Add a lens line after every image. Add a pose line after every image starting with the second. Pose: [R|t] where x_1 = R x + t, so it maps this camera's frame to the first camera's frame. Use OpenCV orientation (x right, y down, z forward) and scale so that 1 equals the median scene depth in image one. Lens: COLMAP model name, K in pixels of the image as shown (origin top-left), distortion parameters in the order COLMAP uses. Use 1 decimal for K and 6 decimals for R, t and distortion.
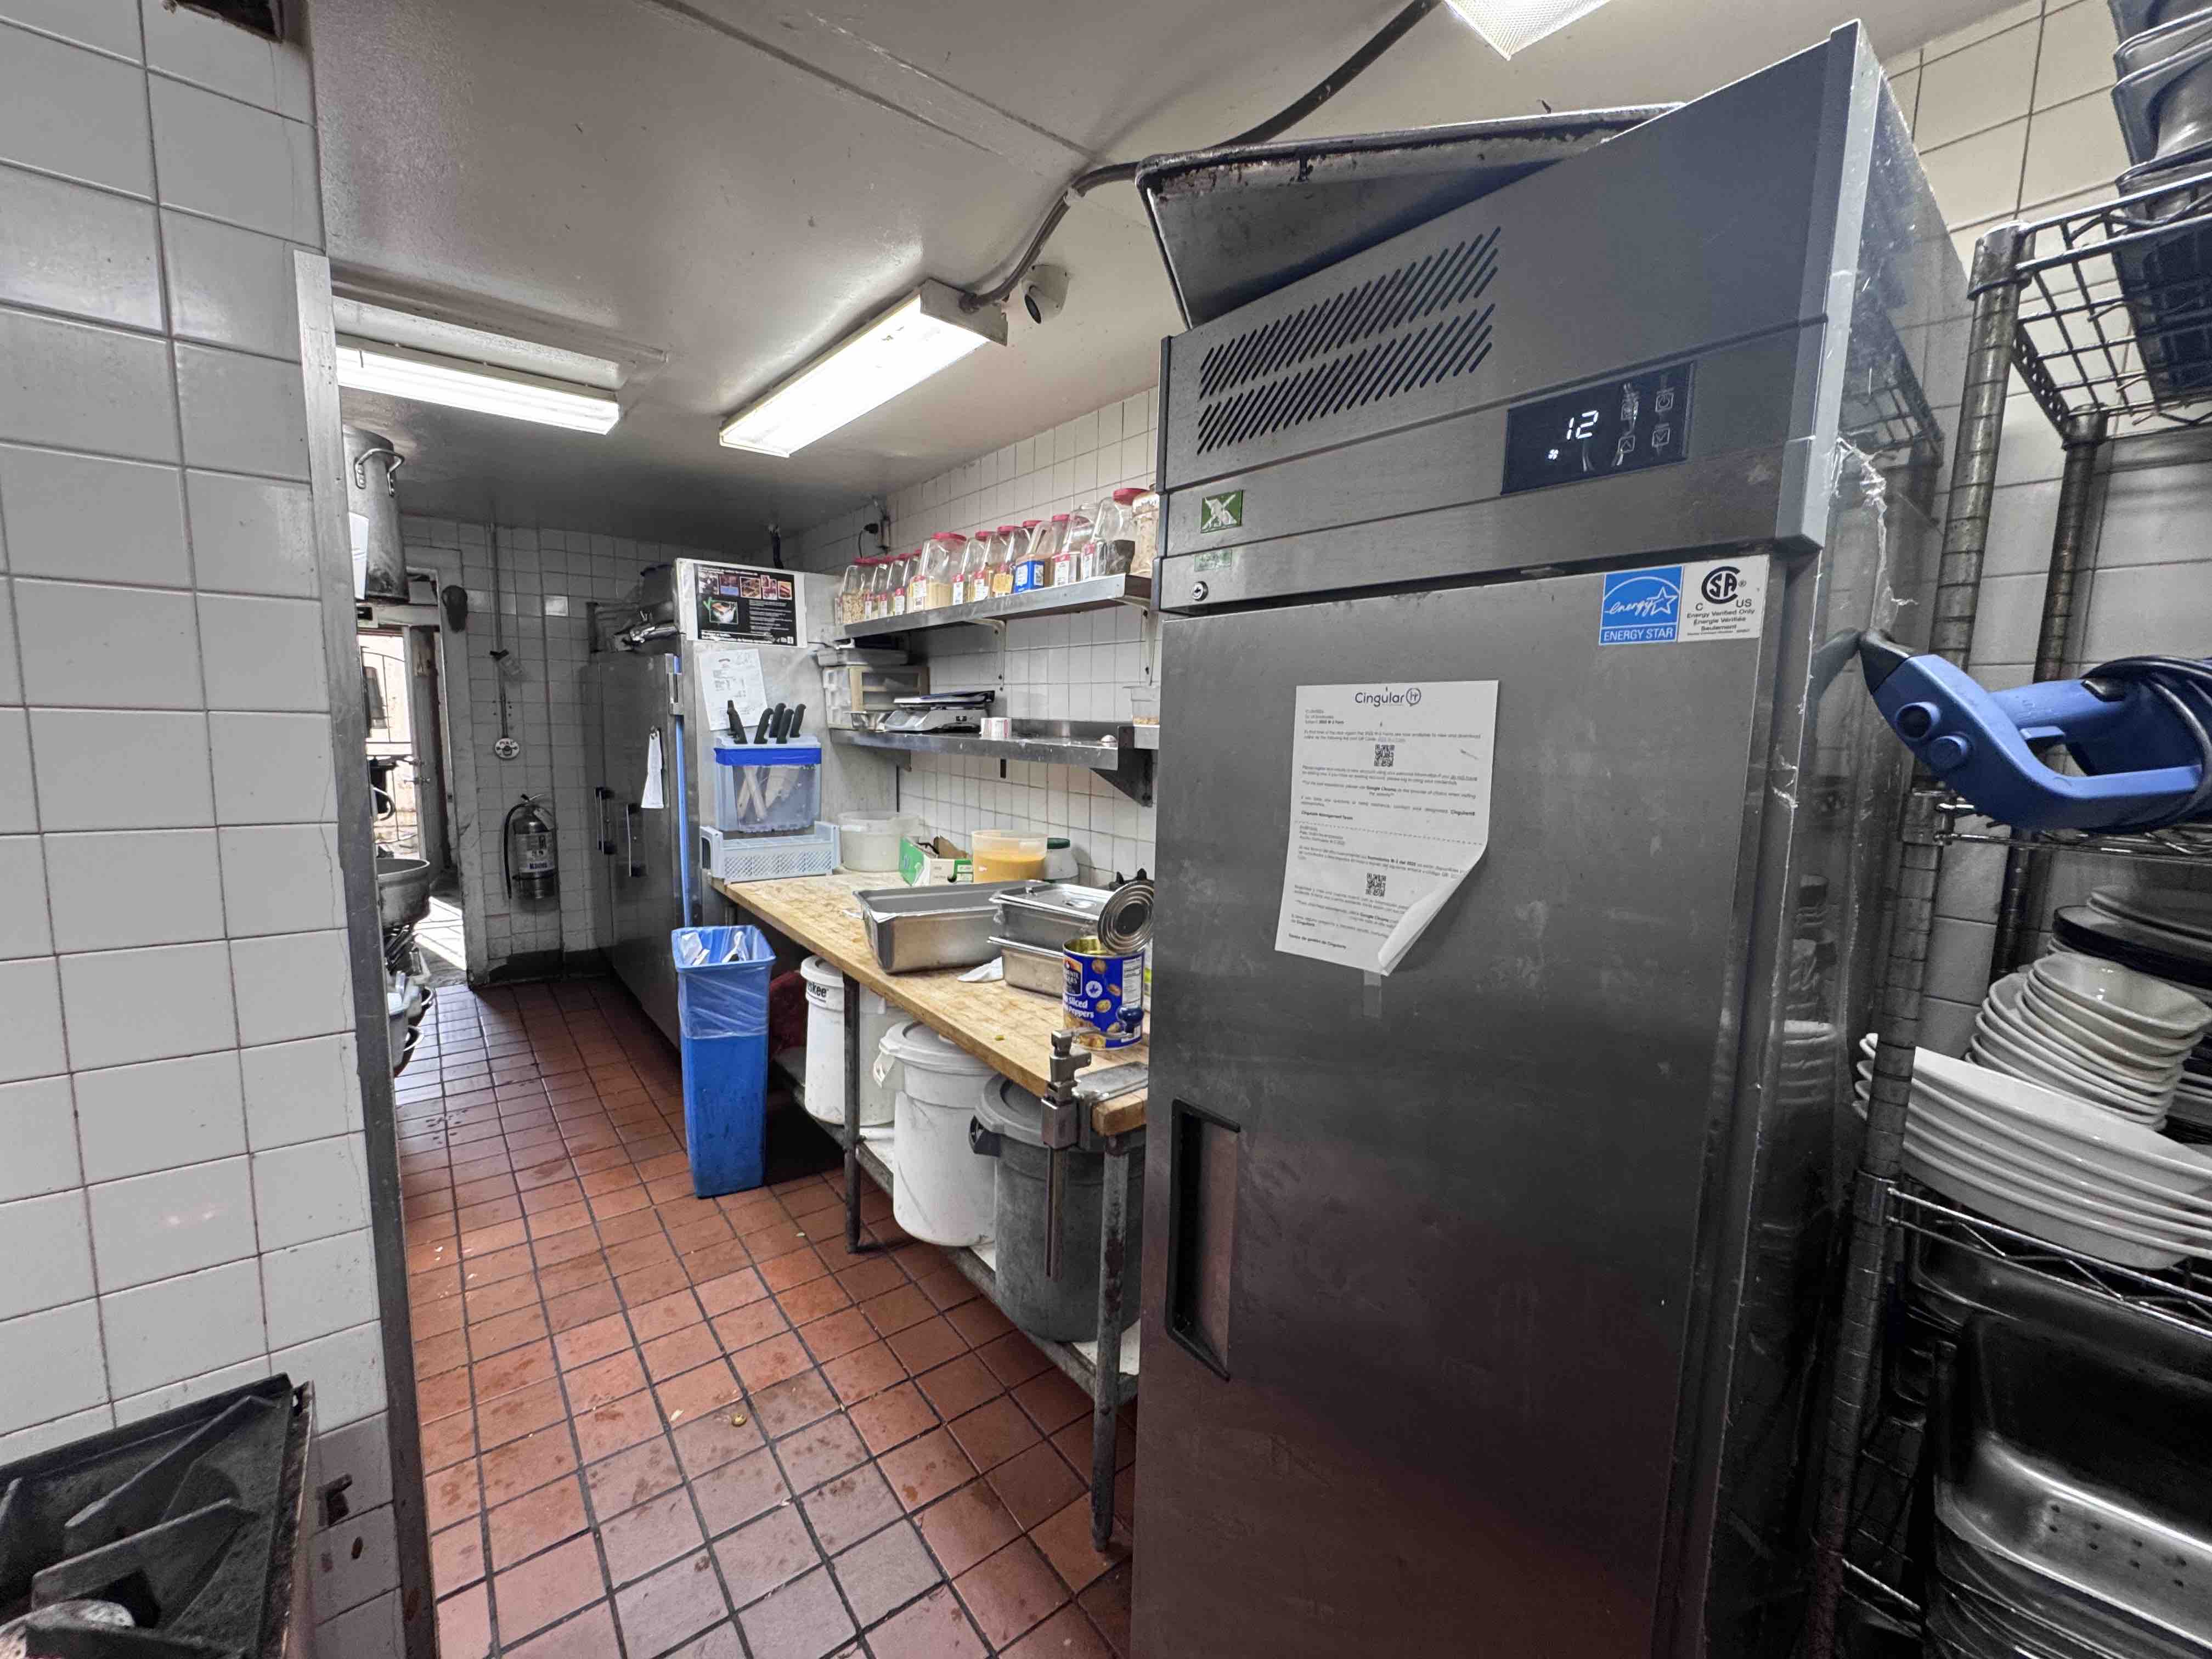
lens RADIAL K [[881.9, 0, 1107.6], [0, 881.9, 821.3], [0, 0, 1]] dist [-0.001861, -0.000166]
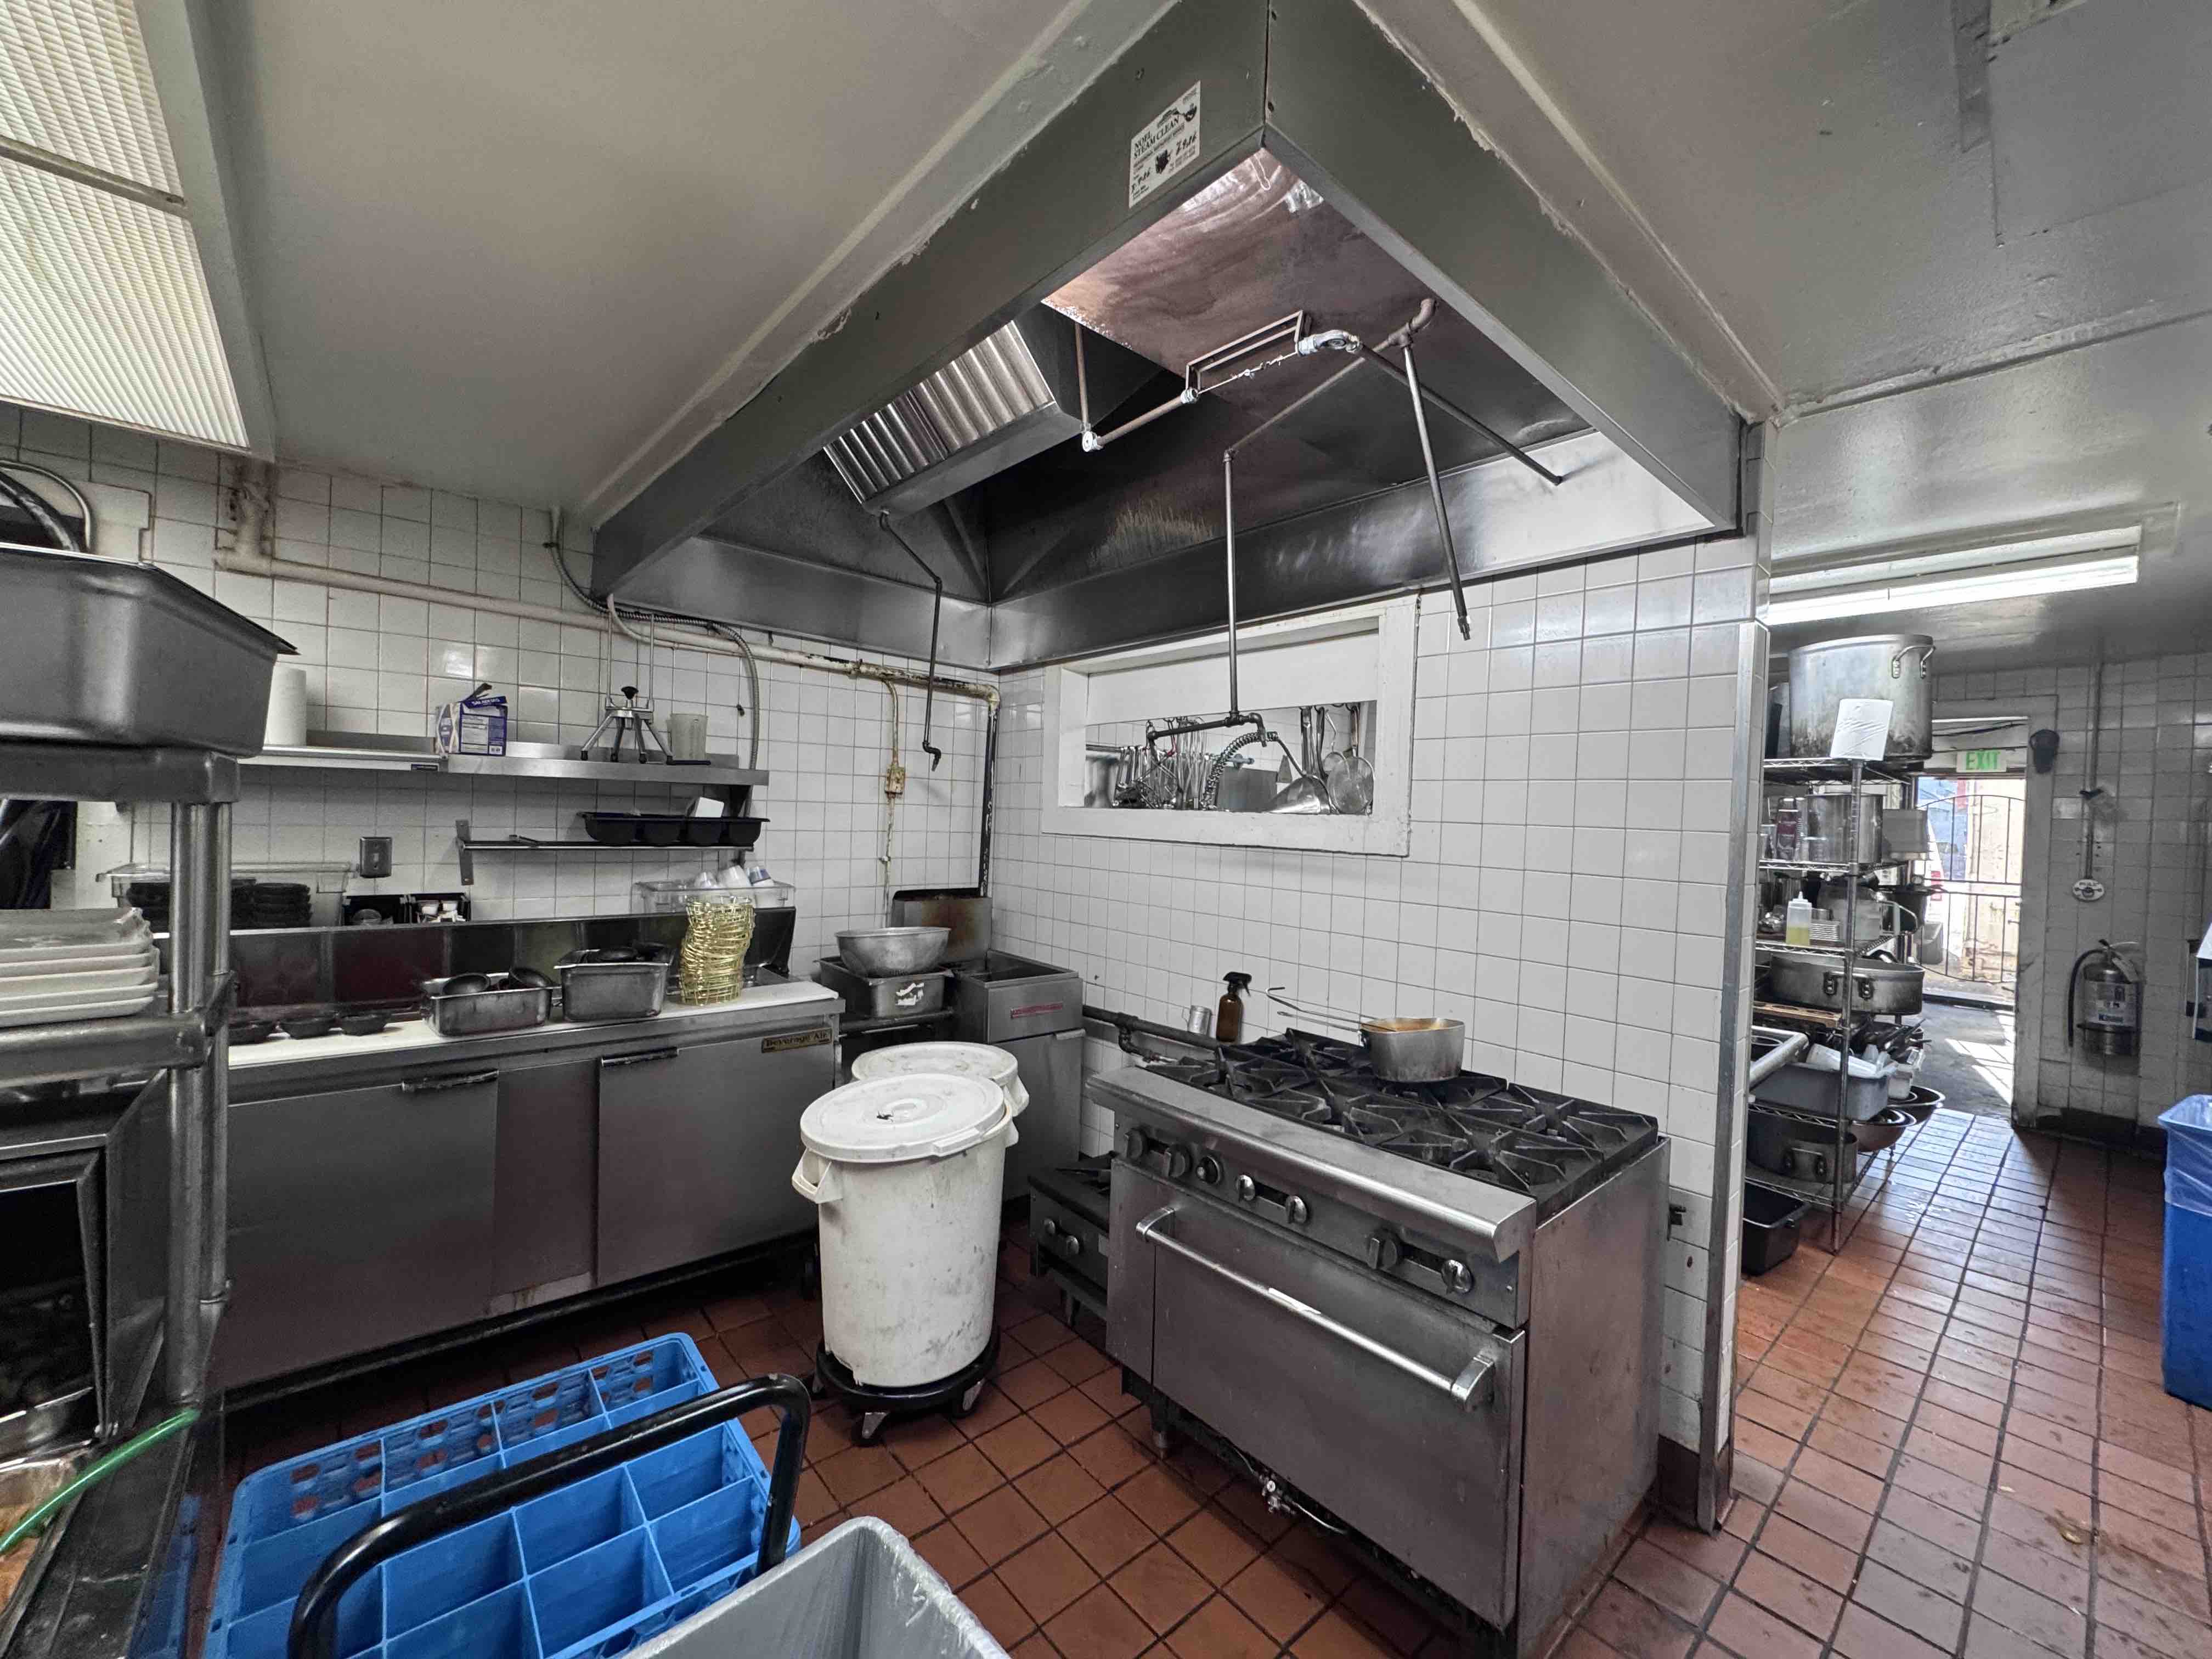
lens RADIAL K [[881.9, 0, 1111.6], [0, 881.9, 827.7], [0, 0, 1]] dist [-0.001861, -0.000166]
pose [[0.051703, -0.000984, -0.998662, 0.218845], [-0.152136, 0.988320, -0.008850, 0.020509], [0.987006, 0.152390, 0.050950, -0.107863]]
